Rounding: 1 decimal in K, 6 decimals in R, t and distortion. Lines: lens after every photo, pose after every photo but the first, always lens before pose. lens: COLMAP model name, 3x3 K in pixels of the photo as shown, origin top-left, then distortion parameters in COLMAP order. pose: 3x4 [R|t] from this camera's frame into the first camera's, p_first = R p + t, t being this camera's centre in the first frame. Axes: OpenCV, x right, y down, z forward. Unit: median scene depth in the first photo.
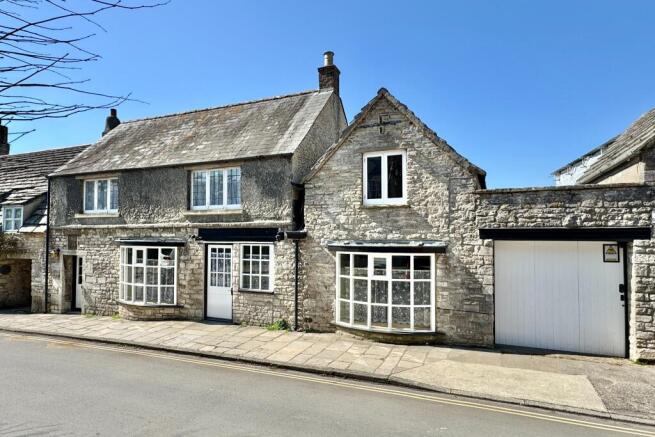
lens RADIAL K [[363.5, 0, 324.9], [0, 363.5, 222.4], [0, 0, 1]] dist [-0.005217, 0.002005]
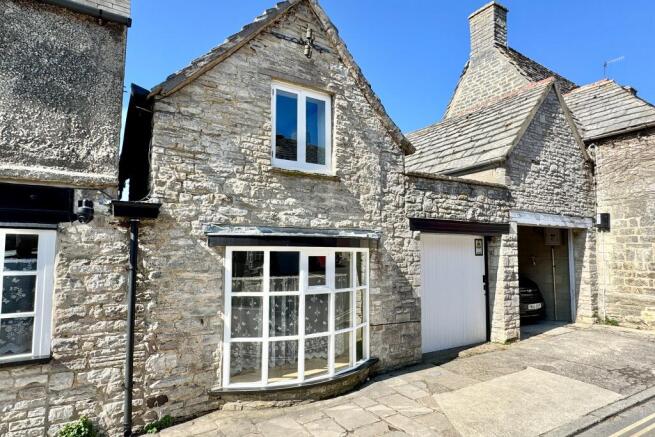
lens RADIAL K [[363.5, 0, 317.9], [0, 363.5, 224.9], [0, 0, 1]] dist [-0.005217, 0.002005]
pose [[0.600639, 0.055840, 0.797568, -0.294512], [-0.035584, 0.998437, -0.043105, 0.064464], [-0.798728, -0.002490, 0.601687, 0.571986]]
